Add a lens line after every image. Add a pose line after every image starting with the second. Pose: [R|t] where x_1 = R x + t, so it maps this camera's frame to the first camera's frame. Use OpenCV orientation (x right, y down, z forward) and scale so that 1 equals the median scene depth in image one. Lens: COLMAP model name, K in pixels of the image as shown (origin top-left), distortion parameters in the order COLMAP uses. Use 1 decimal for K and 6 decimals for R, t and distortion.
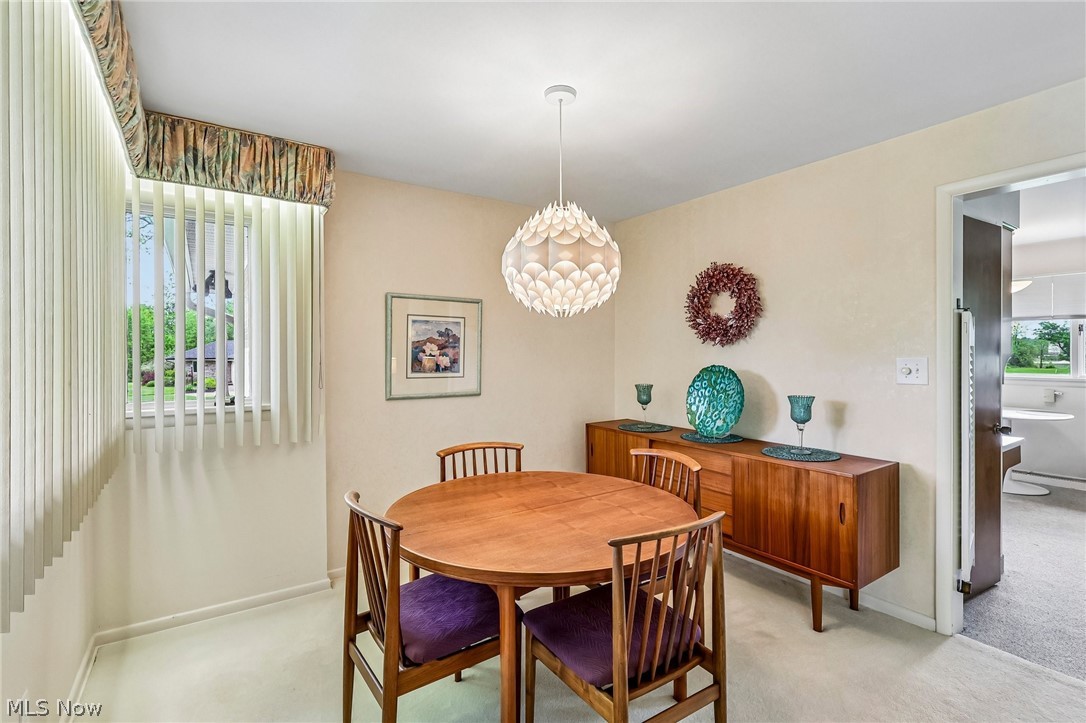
lens RADIAL K [[513.5, 0, 547.8], [0, 513.5, 356.2], [0, 0, 1]] dist [-0.004083, 0.002836]
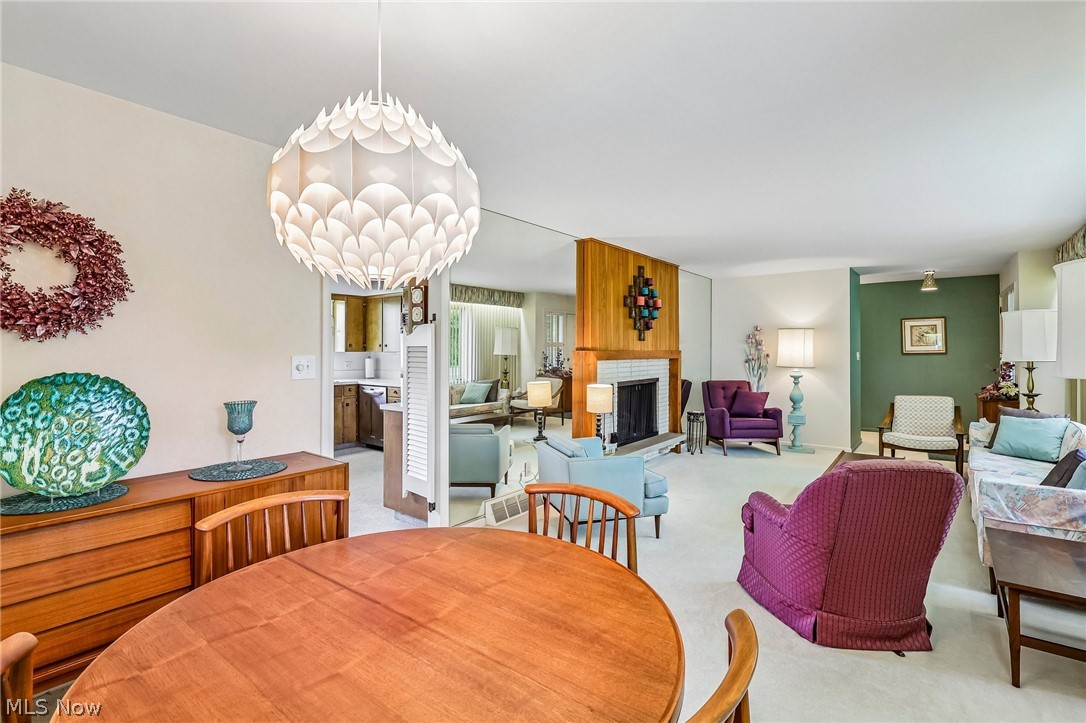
lens RADIAL K [[513.5, 0, 523.0], [0, 513.5, 349.8], [0, 0, 1]] dist [-0.004083, 0.002836]
pose [[-0.291188, 0.005380, 0.956651, -0.476130], [0.010755, 0.999939, -0.002350, -0.002024], [-0.956605, 0.009604, -0.291229, 0.826087]]
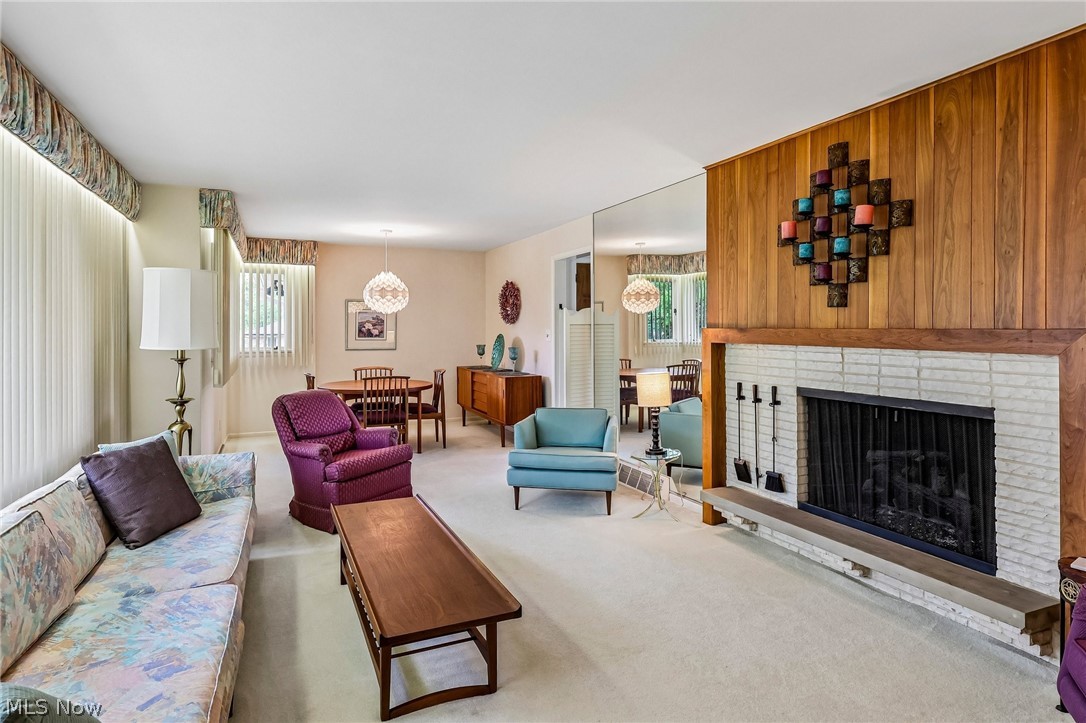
lens RADIAL K [[619.3, 0, 526.5], [0, 619.3, 325.3], [0, 0, 1]] dist [0.007819, 0.003309]
pose [[0.979539, 0.000056, -0.201254, 1.096810], [-0.002239, 0.999941, -0.010620, 0.009817], [0.201241, 0.010853, 0.979482, -1.585645]]
